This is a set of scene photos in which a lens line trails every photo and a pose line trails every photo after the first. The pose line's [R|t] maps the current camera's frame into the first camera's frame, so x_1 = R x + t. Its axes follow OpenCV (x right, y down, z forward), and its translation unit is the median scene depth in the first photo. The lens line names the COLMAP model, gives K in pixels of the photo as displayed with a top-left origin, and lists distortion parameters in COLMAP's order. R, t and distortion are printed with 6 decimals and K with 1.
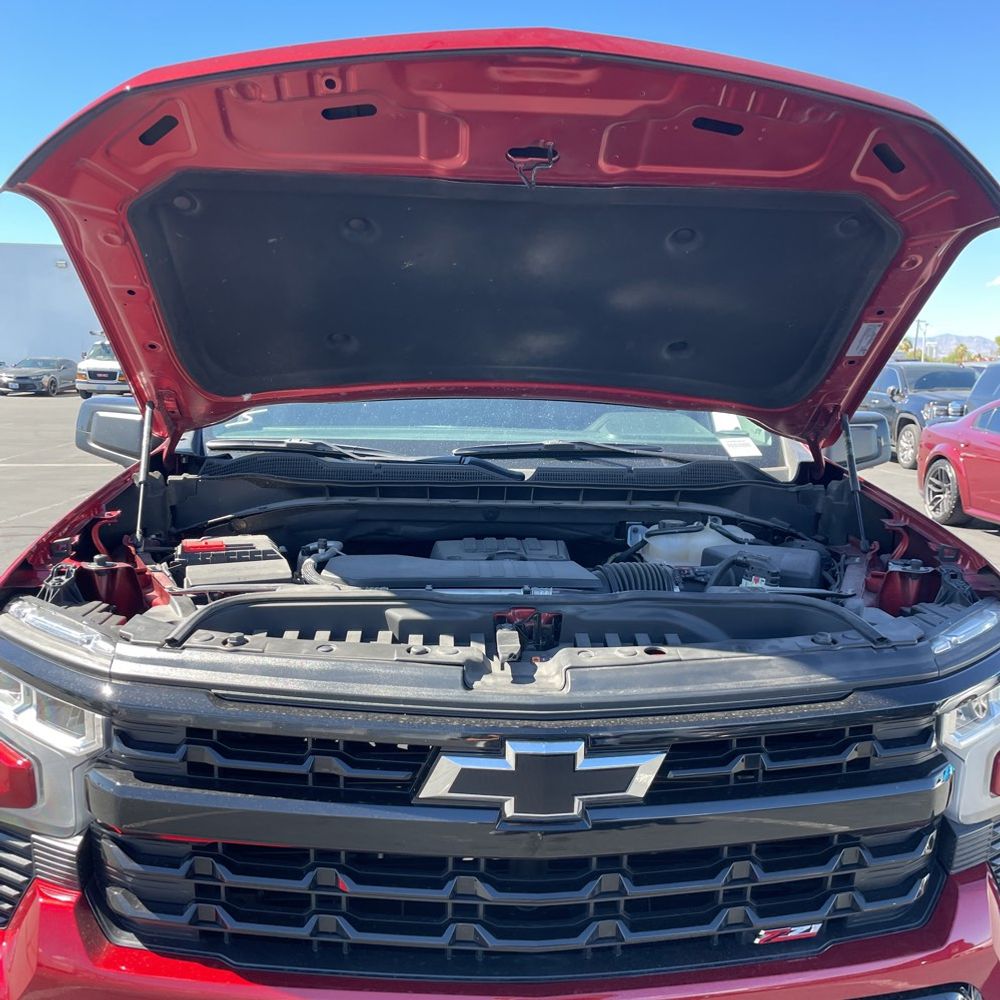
lens RADIAL K [[985.5, 0, 505.7], [0, 985.5, 499.7], [0, 0, 1]] dist [0.094547, -0.114526]
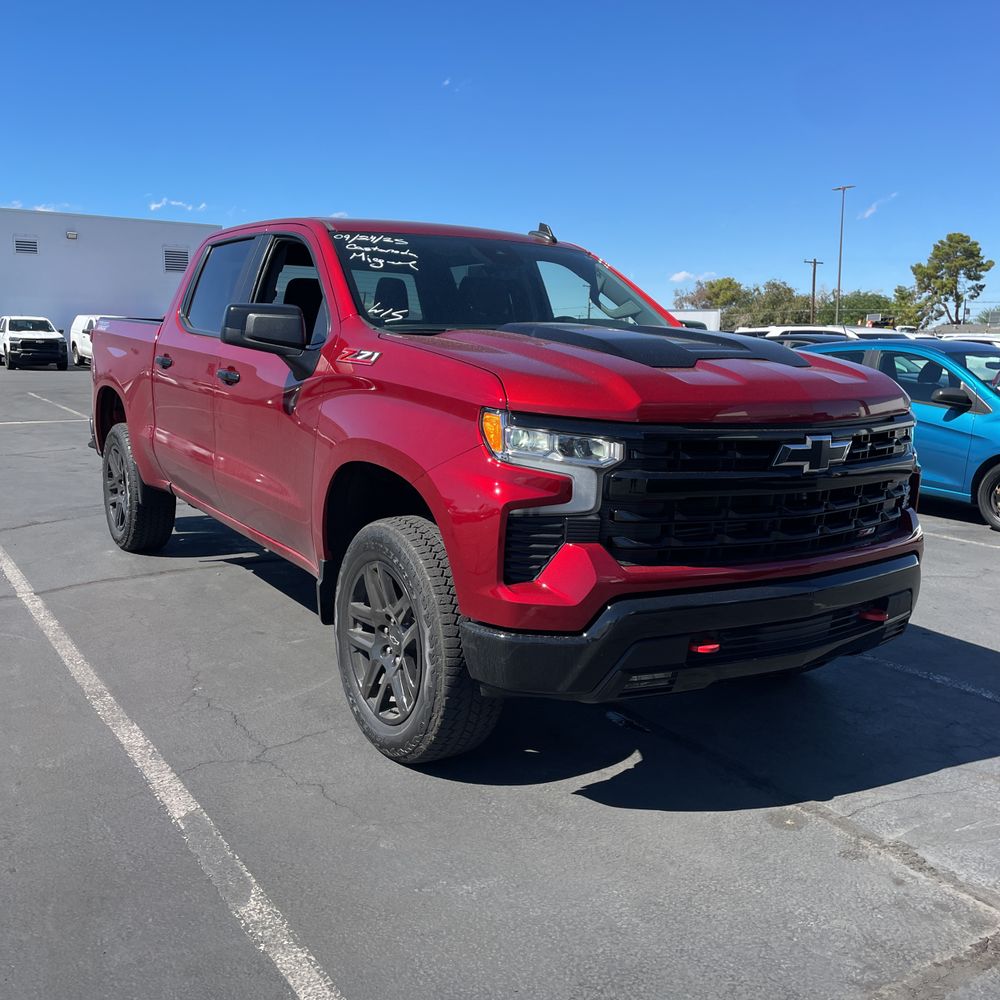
lens RADIAL K [[985.5, 0, 505.7], [0, 985.5, 499.7], [0, 0, 1]] dist [0.094547, -0.114526]
pose [[0.873218, -0.077270, 0.481165, -1.470250], [0.066577, 0.997008, 0.039284, 0.228046], [-0.482760, -0.002269, 0.875750, -0.528957]]
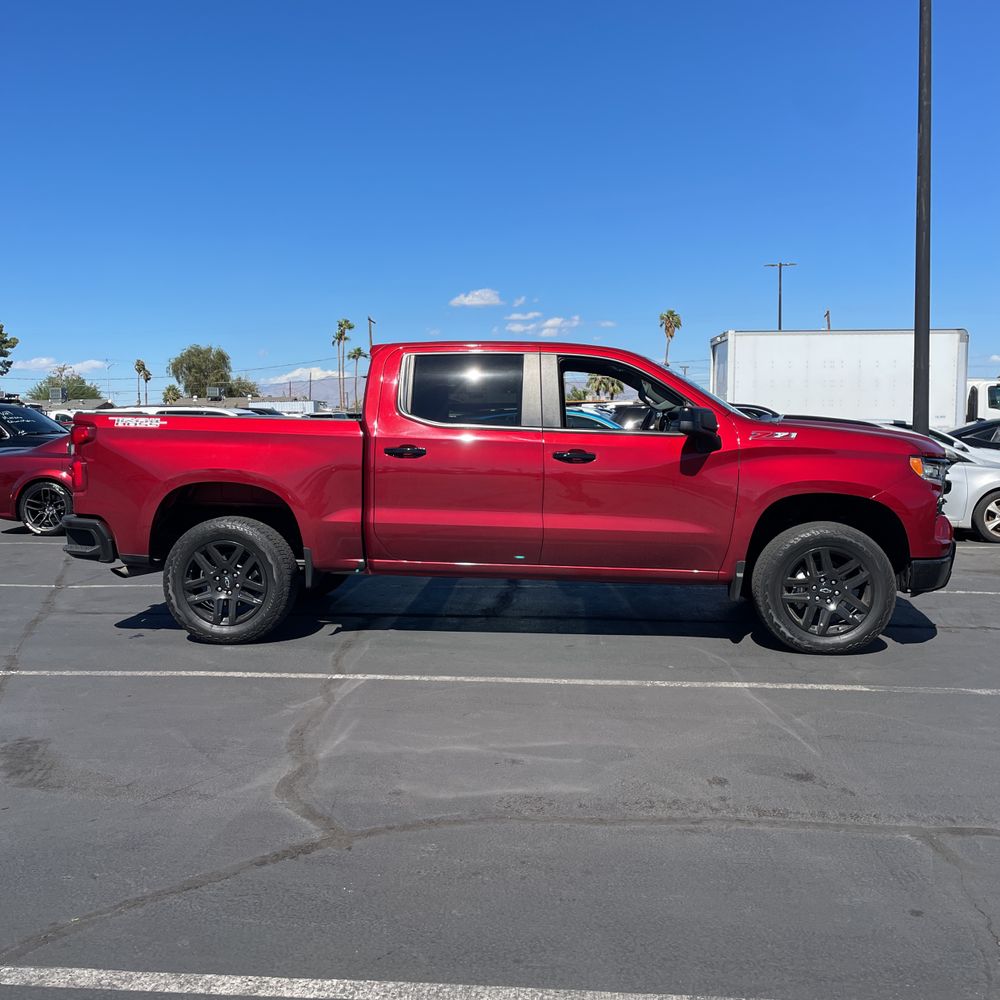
lens RADIAL K [[985.5, 0, 505.7], [0, 985.5, 499.7], [0, 0, 1]] dist [0.094547, -0.114526]
pose [[0.152549, -0.092777, 0.983932, -4.787931], [0.147970, 0.986506, 0.070078, -0.229244], [-0.977156, 0.134902, 0.164218, 2.102750]]
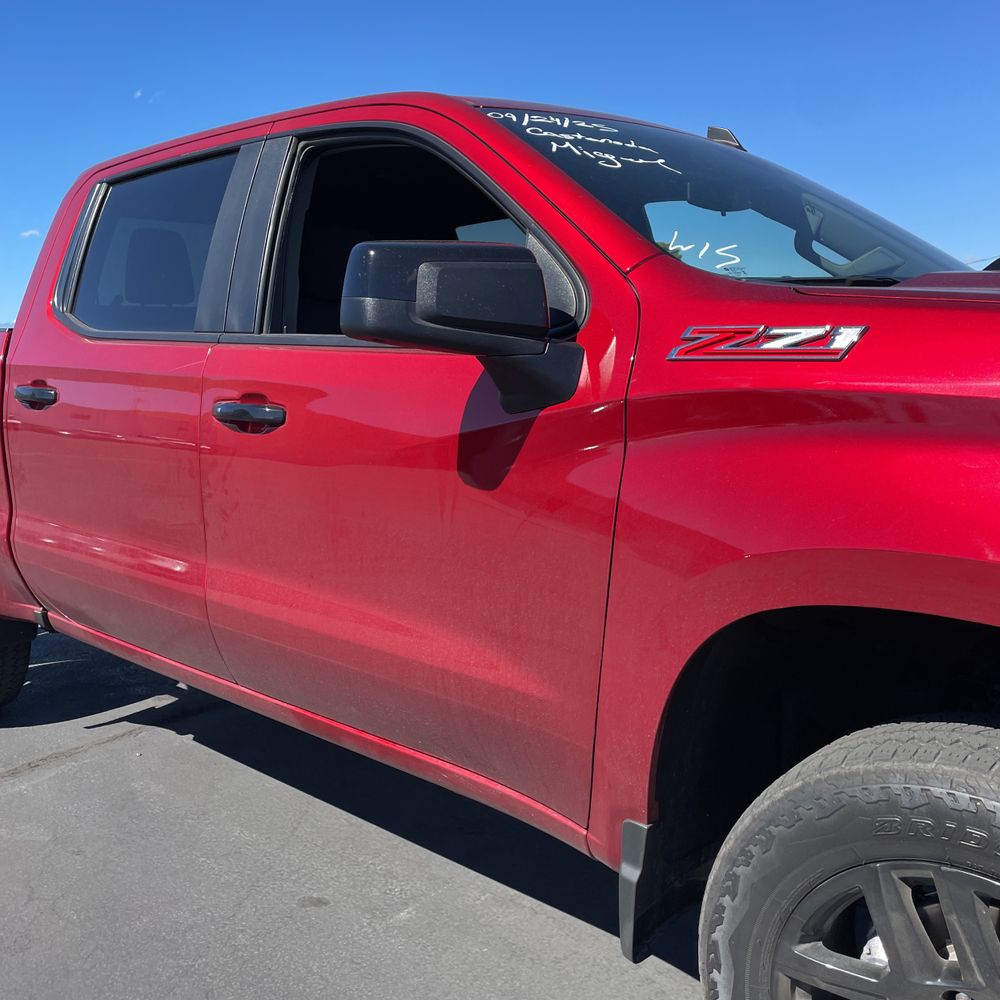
lens RADIAL K [[999.8, 0, 494.5], [0, 999.8, 489.0], [0, 0, 1]] dist [0.095249, -0.124550]
pose [[0.726356, -0.132945, 0.674338, -1.488107], [0.143273, 0.988849, 0.040626, 0.024027], [-0.672220, 0.067105, 0.737304, 1.137963]]
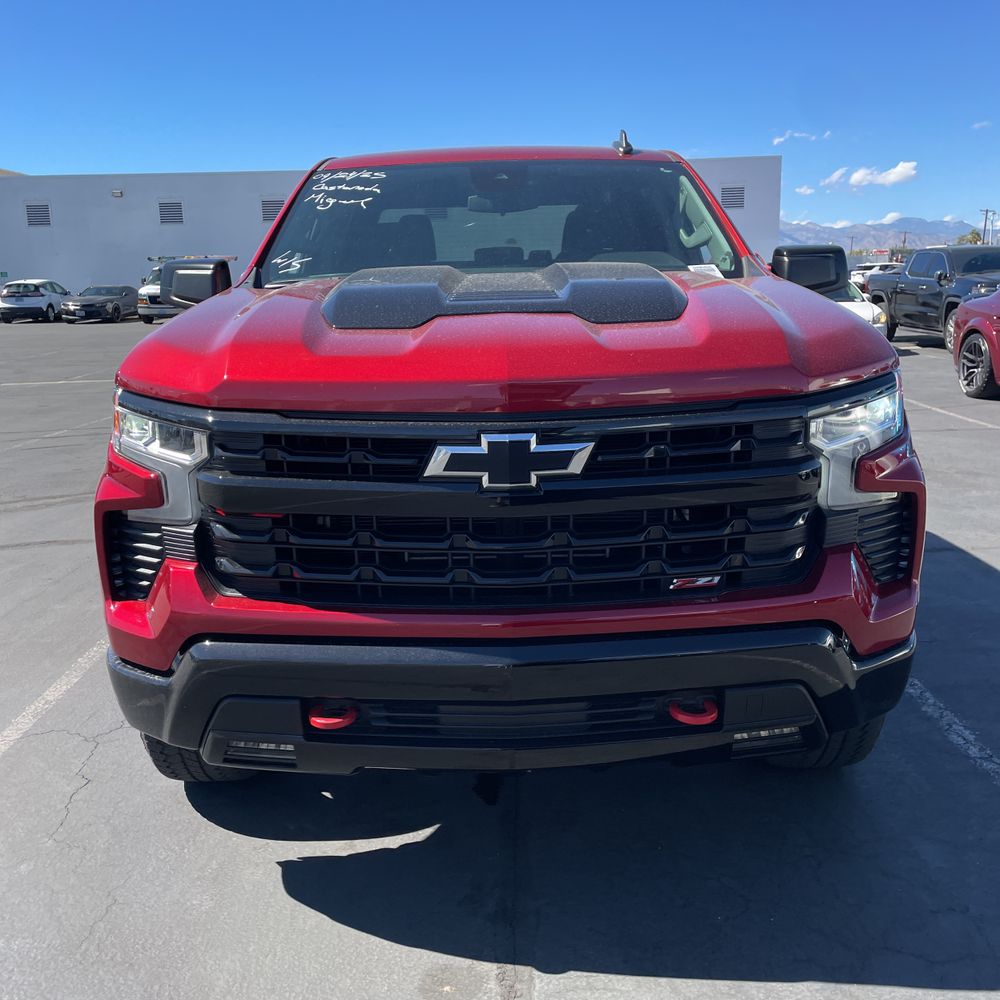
lens RADIAL K [[999.8, 0, 494.5], [0, 999.8, 489.0], [0, 0, 1]] dist [0.095249, -0.124550]
pose [[0.997045, -0.029007, -0.071139, 0.108673], [0.033490, 0.997473, 0.062652, 0.209819], [0.069142, -0.064849, 0.995497, -0.407803]]
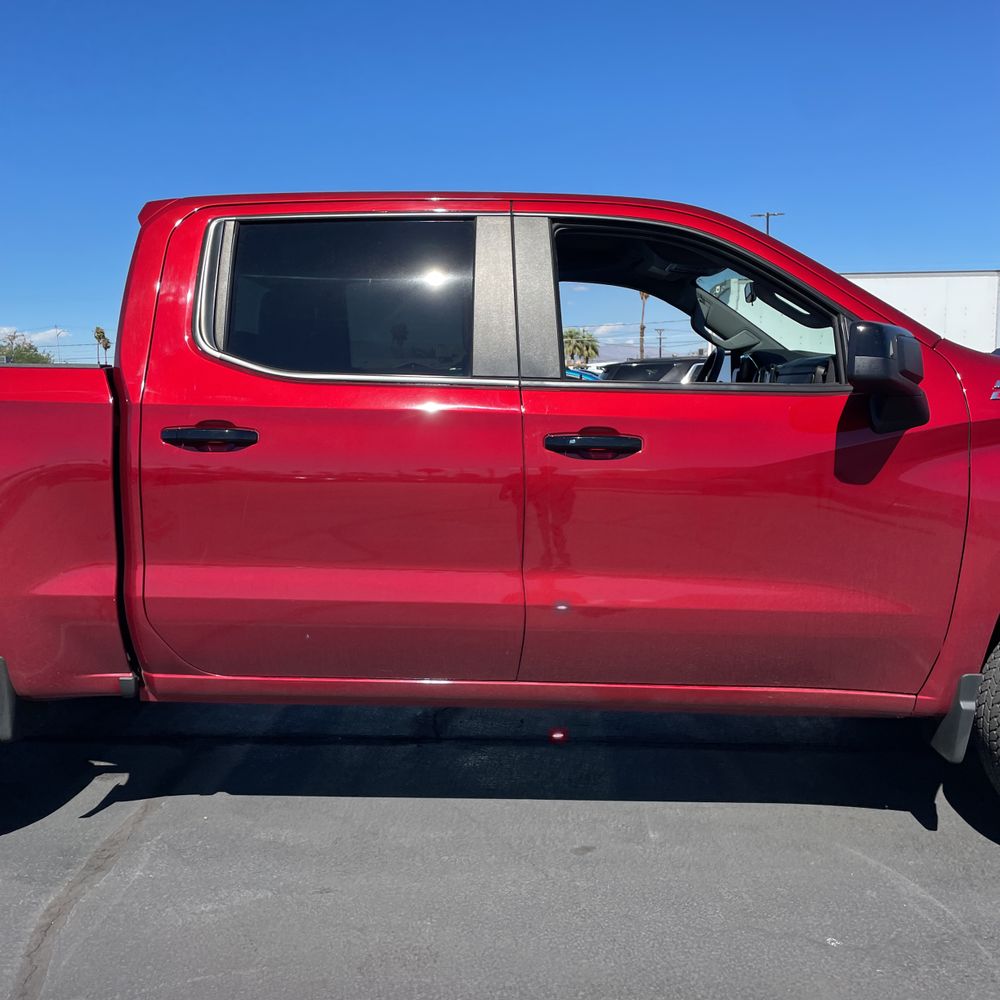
lens RADIAL K [[982.2, 0, 517.4], [0, 982.2, 514.6], [0, 0, 1]] dist [0.113835, -0.188376]
pose [[0.114360, -0.142974, 0.983097, -2.526483], [0.159114, 0.979450, 0.123935, -0.194818], [-0.980614, 0.142251, 0.134759, 2.381930]]
